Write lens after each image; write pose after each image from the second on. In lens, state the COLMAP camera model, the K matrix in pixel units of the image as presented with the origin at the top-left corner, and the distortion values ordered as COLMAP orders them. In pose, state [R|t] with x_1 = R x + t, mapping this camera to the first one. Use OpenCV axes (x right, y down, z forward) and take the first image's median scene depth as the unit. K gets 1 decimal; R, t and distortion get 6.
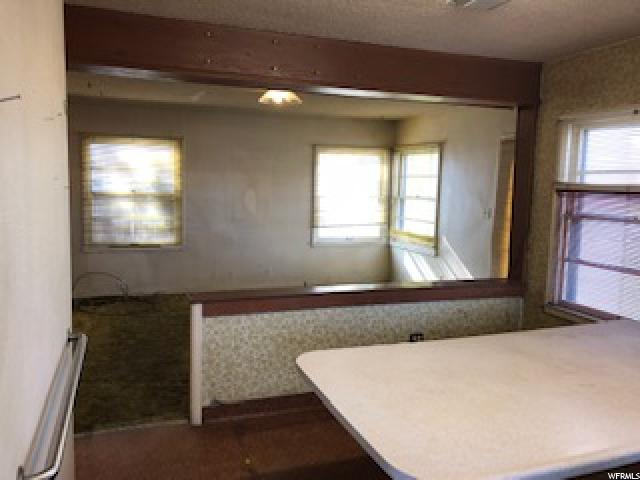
lens RADIAL K [[525.3, 0, 319.7], [0, 525.3, 239.7], [0, 0, 1]] dist [-0.047470, -0.003836]
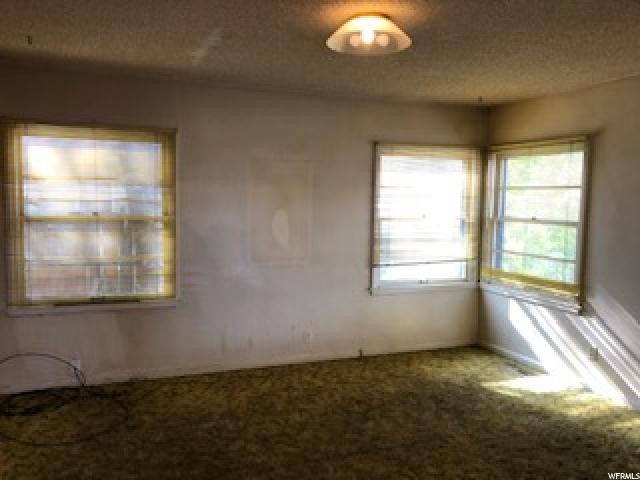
lens RADIAL K [[525.3, 0, 320.0], [0, 525.3, 240.0], [0, 0, 1]] dist [-0.047470, -0.003836]
pose [[0.999597, -0.008379, 0.027123, -0.098041], [0.009282, 0.999402, -0.033315, -0.035563], [-0.026827, 0.033554, 0.999077, 0.343740]]
